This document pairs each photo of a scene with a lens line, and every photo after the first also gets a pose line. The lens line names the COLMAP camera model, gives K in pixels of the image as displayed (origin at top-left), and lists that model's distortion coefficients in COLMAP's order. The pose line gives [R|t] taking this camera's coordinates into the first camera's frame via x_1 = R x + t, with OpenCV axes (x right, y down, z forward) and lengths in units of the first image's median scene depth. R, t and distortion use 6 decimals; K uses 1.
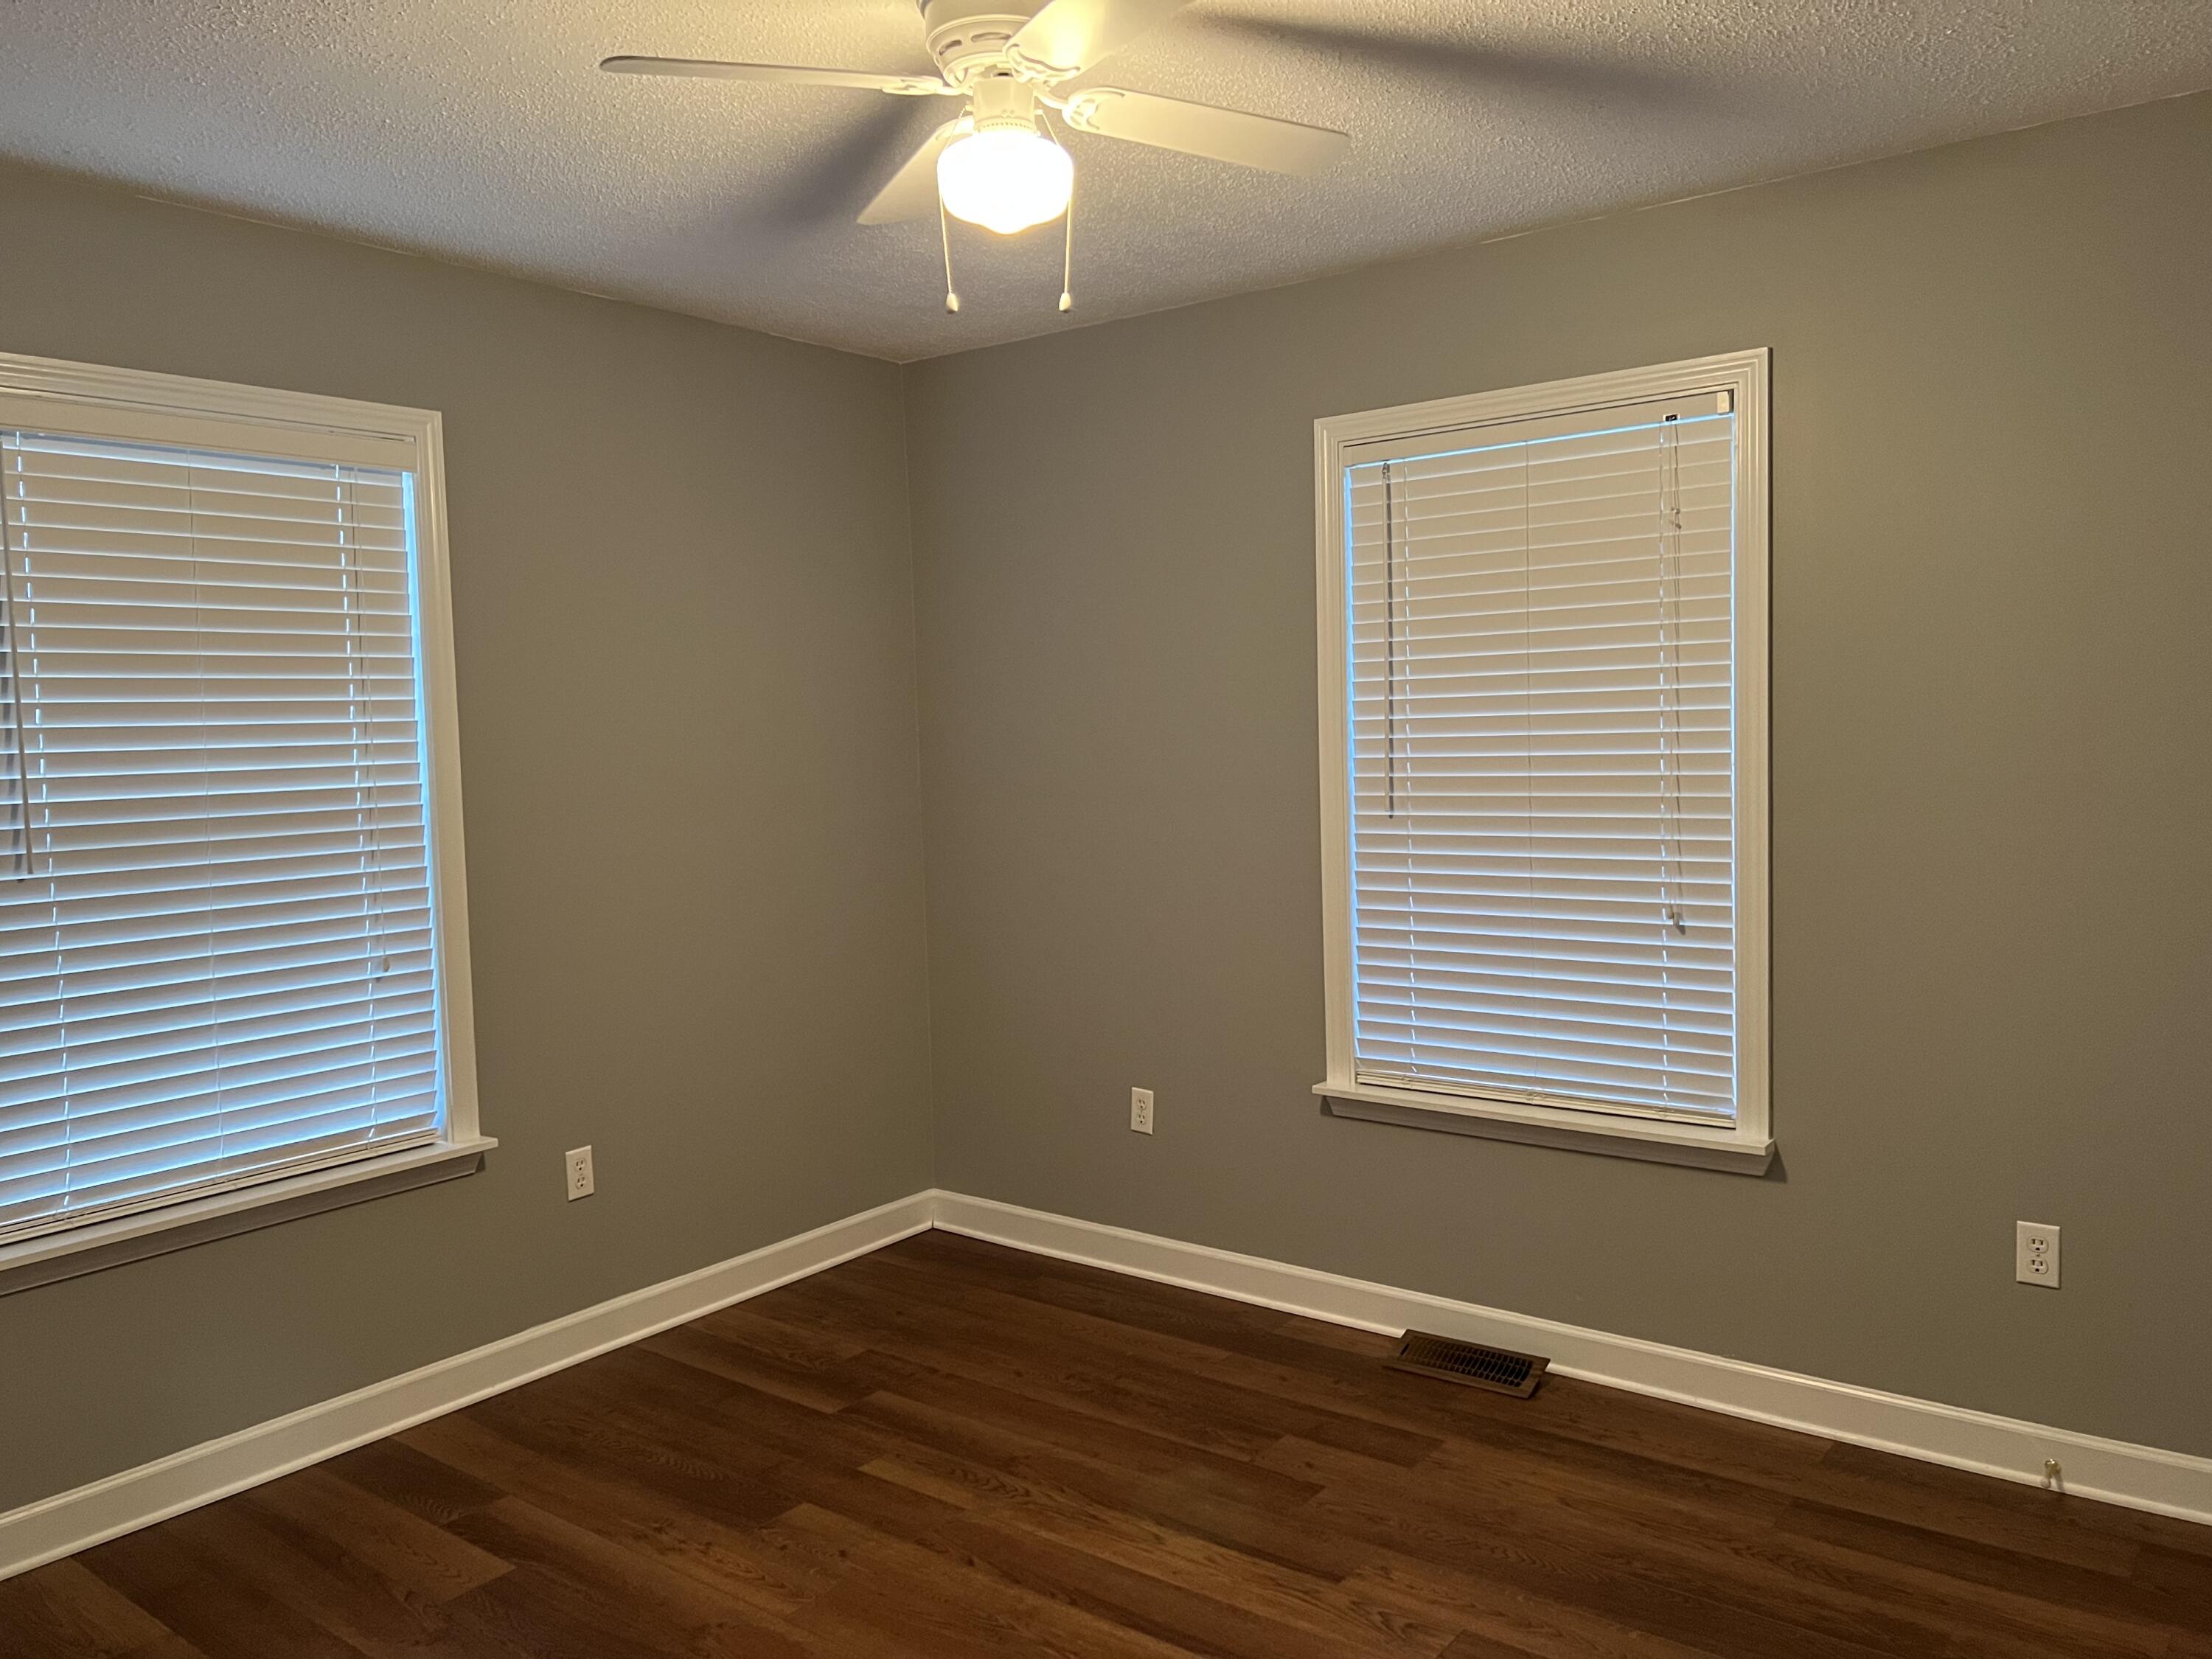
lens RADIAL K [[1660.5, 0, 1088.7], [0, 1660.5, 820.8], [0, 0, 1]] dist [0.004660, -0.018201]
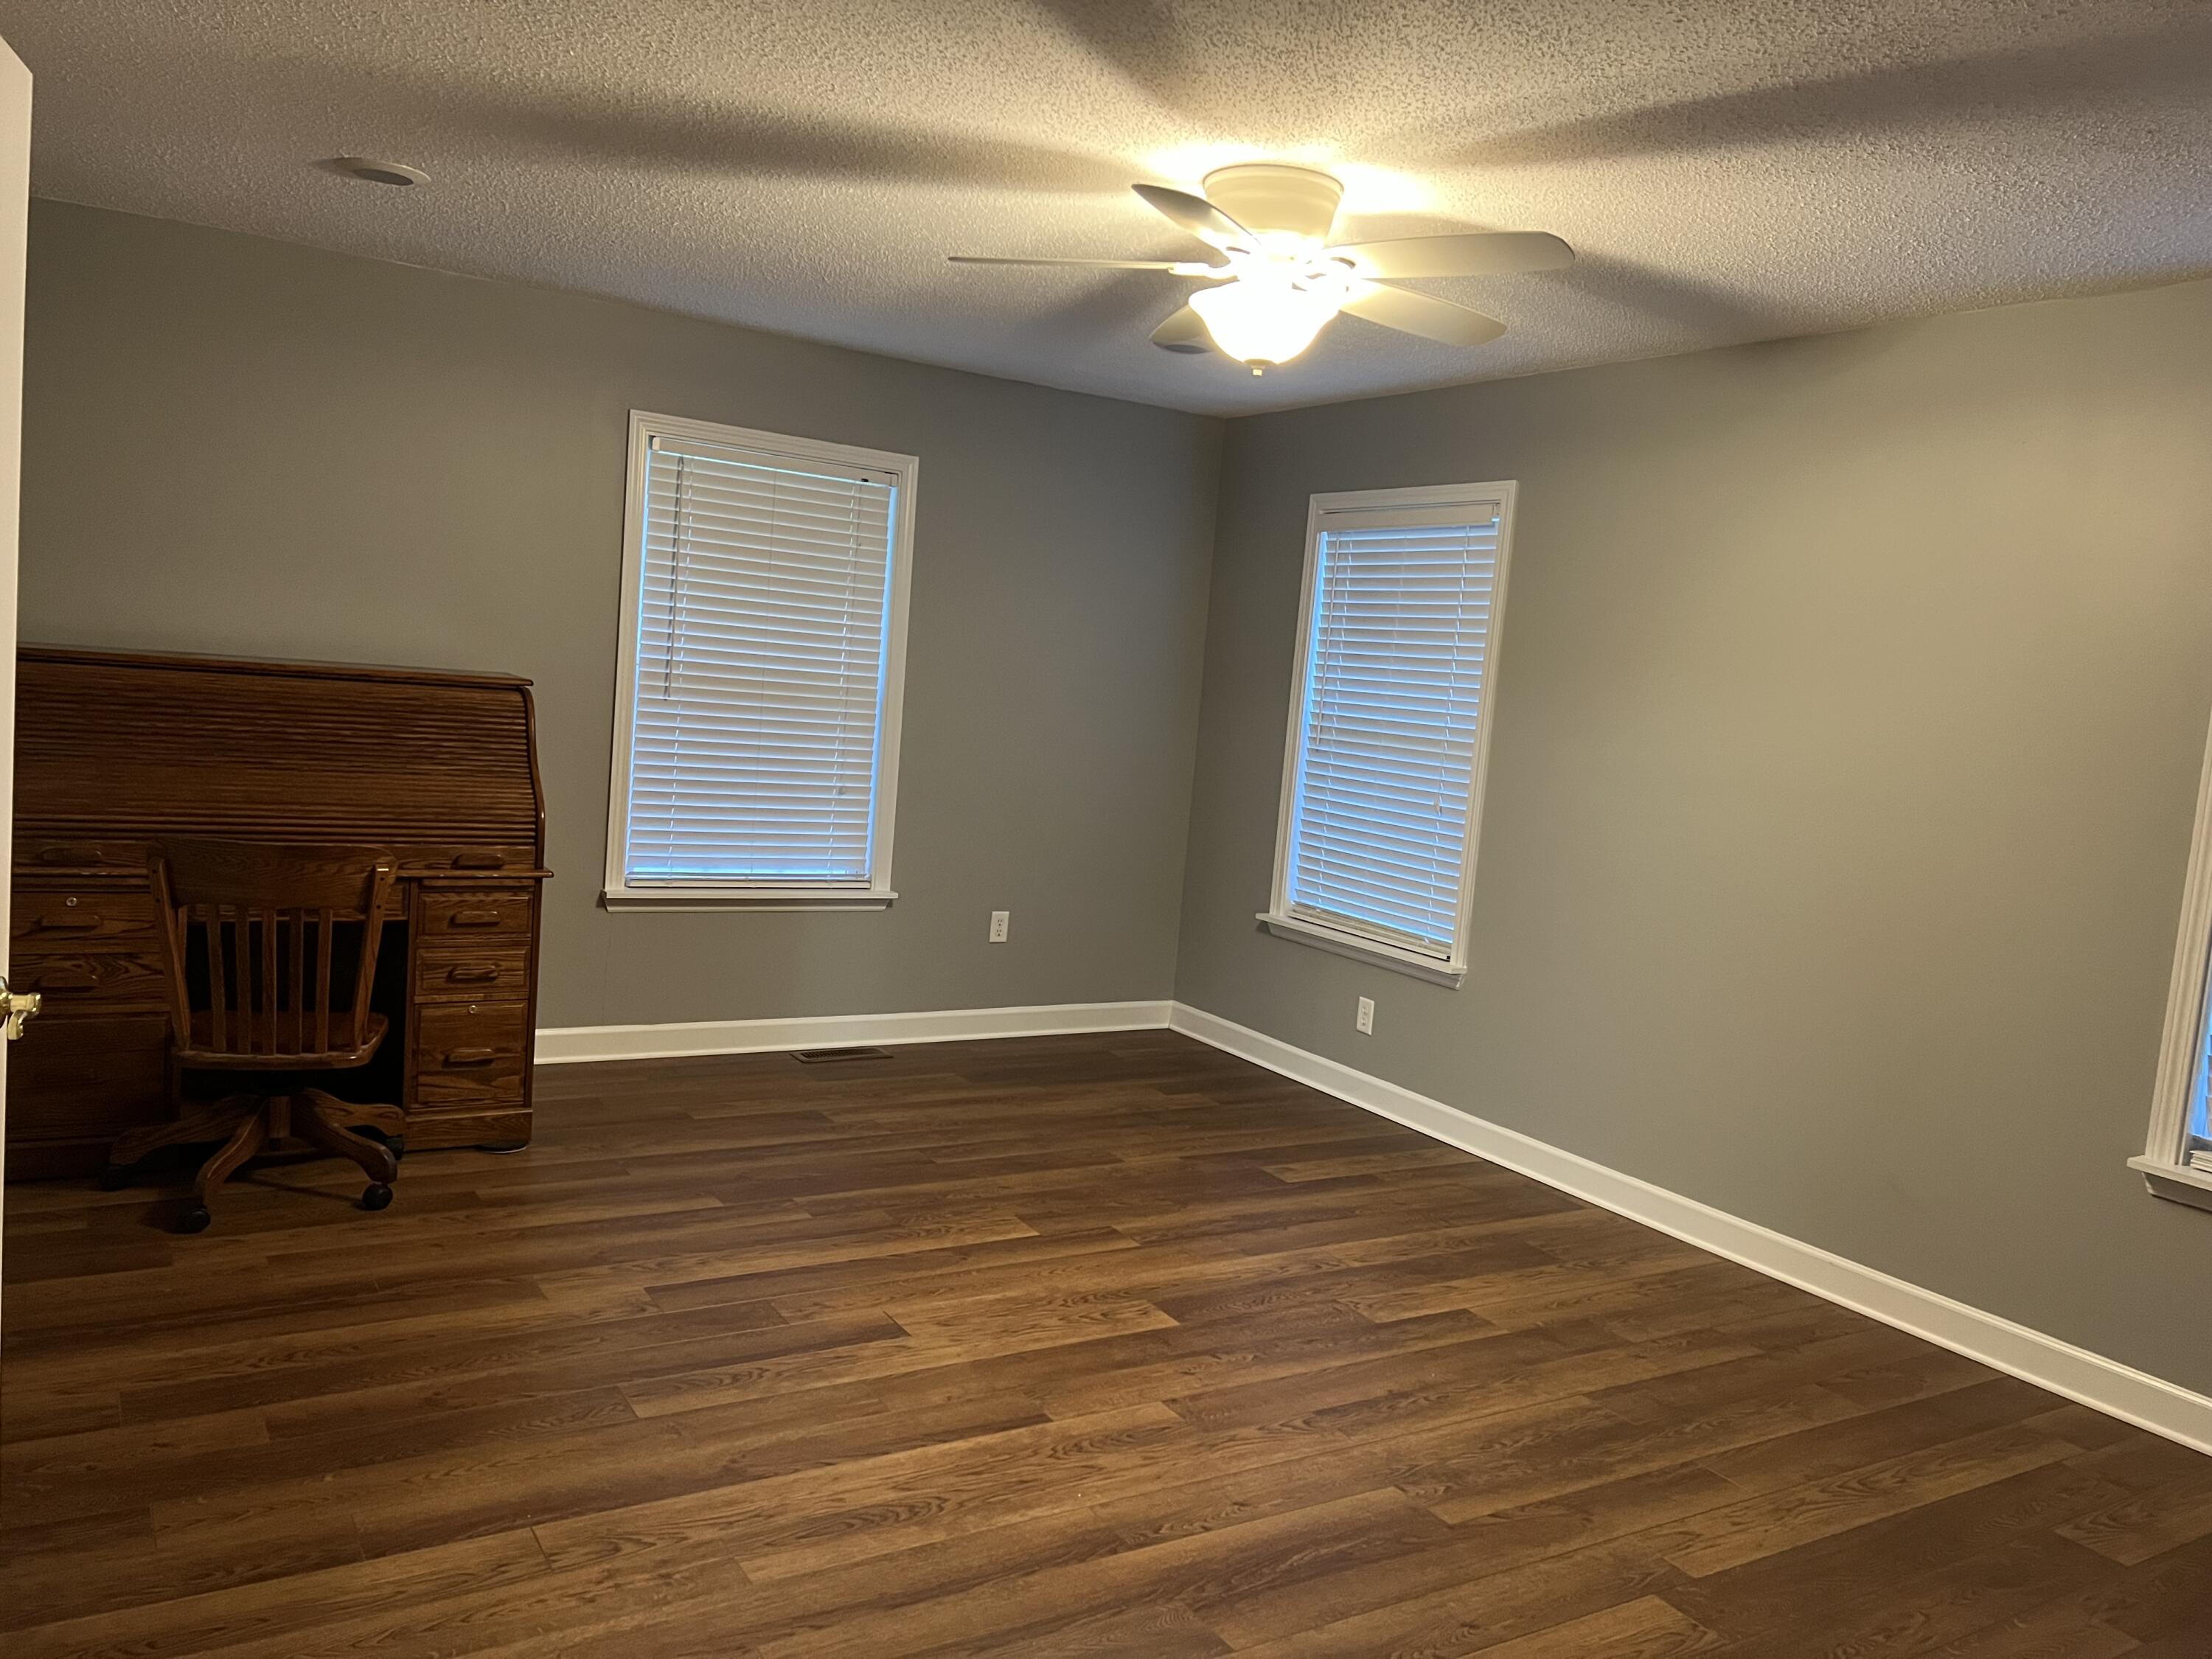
lens RADIAL K [[1660.5, 0, 1109.3], [0, 1660.5, 832.4], [0, 0, 1]] dist [0.004660, -0.018201]
pose [[0.356741, -0.041481, 0.933282, -1.150968], [-0.037159, 0.997593, 0.058543, 0.014885], [-0.933464, -0.055564, 0.354341, 0.127024]]
